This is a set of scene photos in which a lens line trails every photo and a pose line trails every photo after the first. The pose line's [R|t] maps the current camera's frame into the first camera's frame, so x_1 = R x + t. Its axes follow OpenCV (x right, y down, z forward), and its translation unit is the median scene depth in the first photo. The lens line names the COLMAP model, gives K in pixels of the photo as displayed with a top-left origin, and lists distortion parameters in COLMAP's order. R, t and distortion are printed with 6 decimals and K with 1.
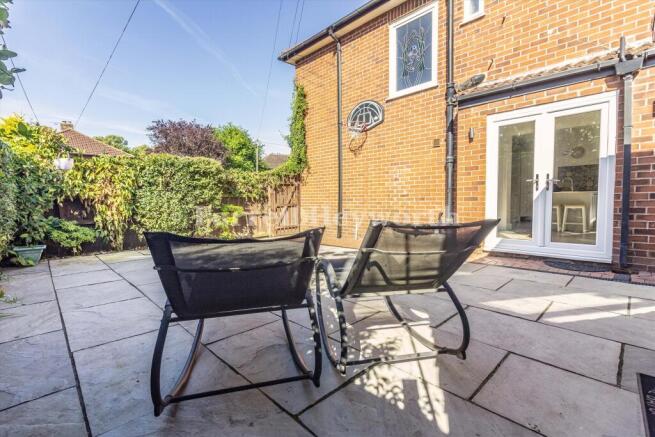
lens RADIAL K [[301.0, 0, 328.8], [0, 301.0, 215.9], [0, 0, 1]] dist [0.004449, 0.000428]
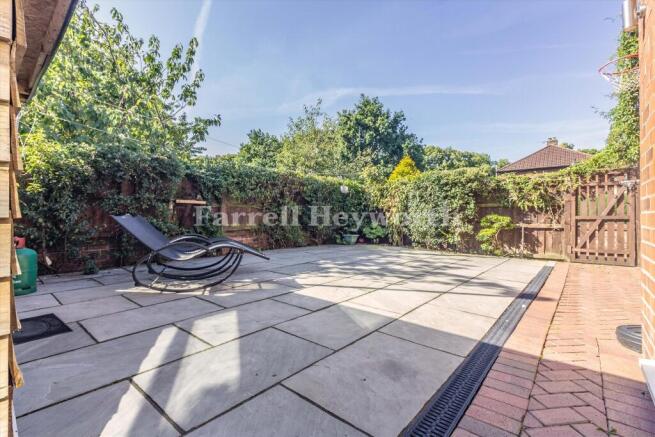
lens RADIAL K [[301.0, 0, 328.9], [0, 301.0, 215.4], [0, 0, 1]] dist [0.004449, 0.000428]
pose [[0.105757, 0.017070, -0.994245, 0.560127], [-0.053118, 0.998522, 0.011493, -0.020462], [0.992972, 0.051597, 0.106508, 0.443121]]
